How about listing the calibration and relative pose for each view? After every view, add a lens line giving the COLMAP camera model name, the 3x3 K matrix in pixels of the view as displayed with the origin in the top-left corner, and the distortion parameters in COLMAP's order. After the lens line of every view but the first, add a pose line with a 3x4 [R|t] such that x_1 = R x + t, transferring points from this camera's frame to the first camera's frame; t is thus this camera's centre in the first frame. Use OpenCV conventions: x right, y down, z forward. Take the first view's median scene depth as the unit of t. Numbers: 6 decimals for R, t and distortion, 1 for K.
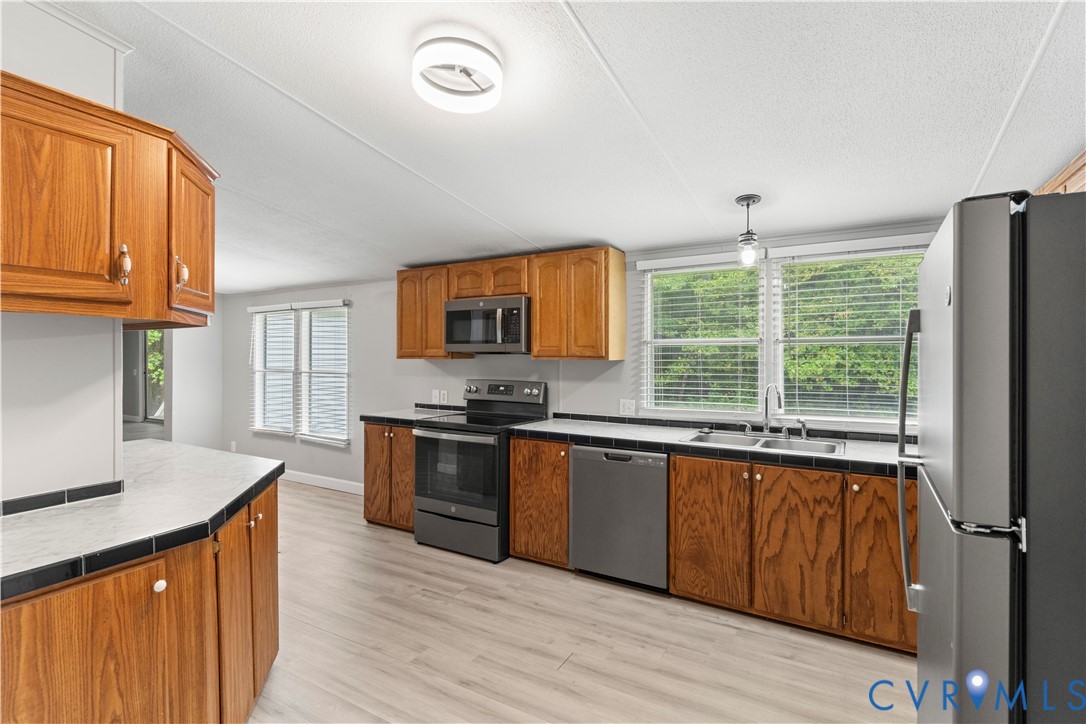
lens RADIAL K [[520.5, 0, 547.2], [0, 520.5, 354.0], [0, 0, 1]] dist [0.000955, 0.000461]
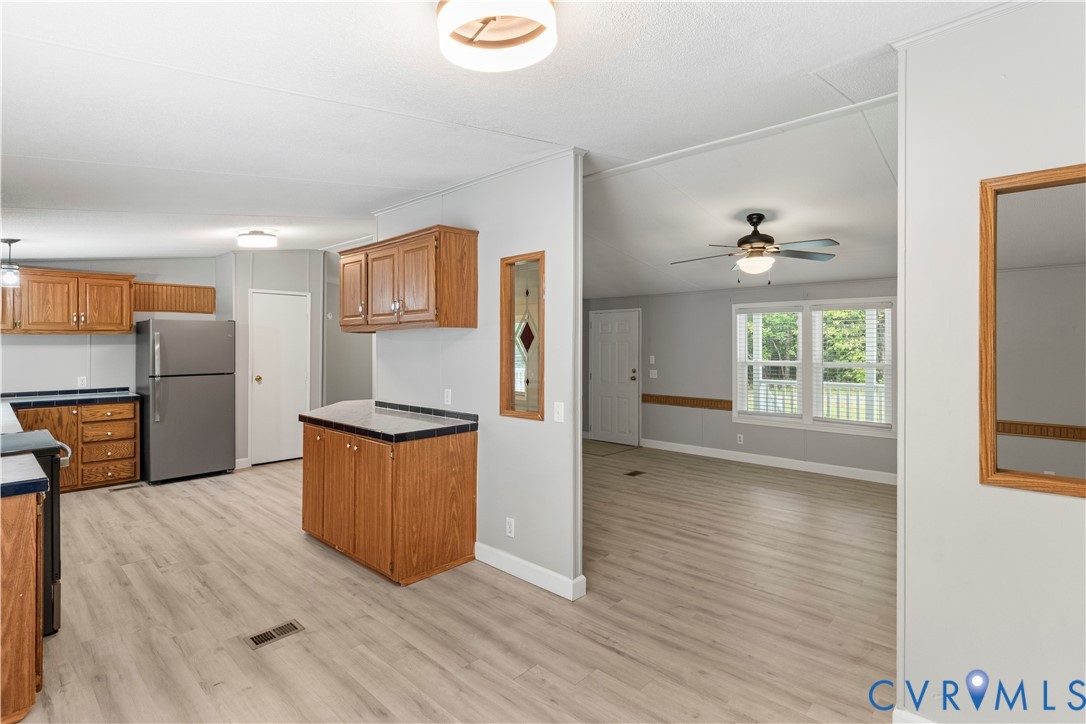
lens RADIAL K [[521.1, 0, 548.0], [0, 521.1, 333.7], [0, 0, 1]] dist [-0.001948, 0.000114]
pose [[-0.978341, 0.004813, 0.206946, -1.352775], [0.000468, 0.999778, -0.021044, -0.005425], [-0.207001, -0.020491, -0.978126, 2.058772]]
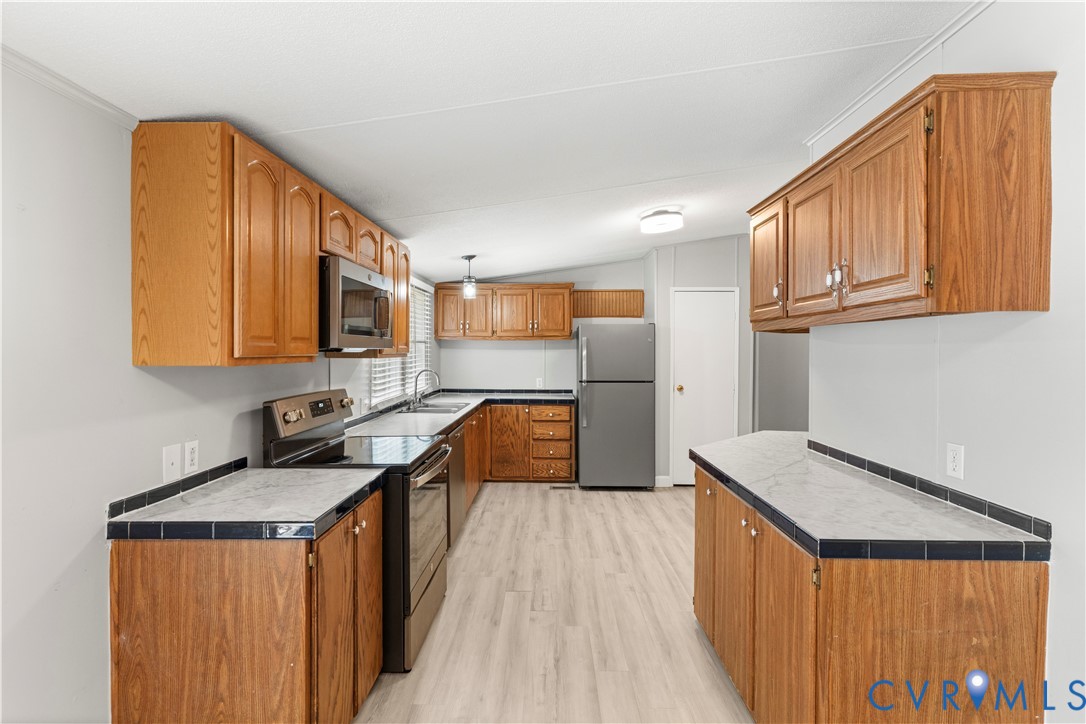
lens RADIAL K [[520.5, 0, 547.2], [0, 520.5, 354.0], [0, 0, 1]] dist [0.000955, 0.000461]
pose [[-0.503540, -0.009235, 0.863923, -1.128300], [-0.004236, 0.999957, 0.008220, -0.005011], [-0.863962, 0.000480, -0.503557, 1.566978]]
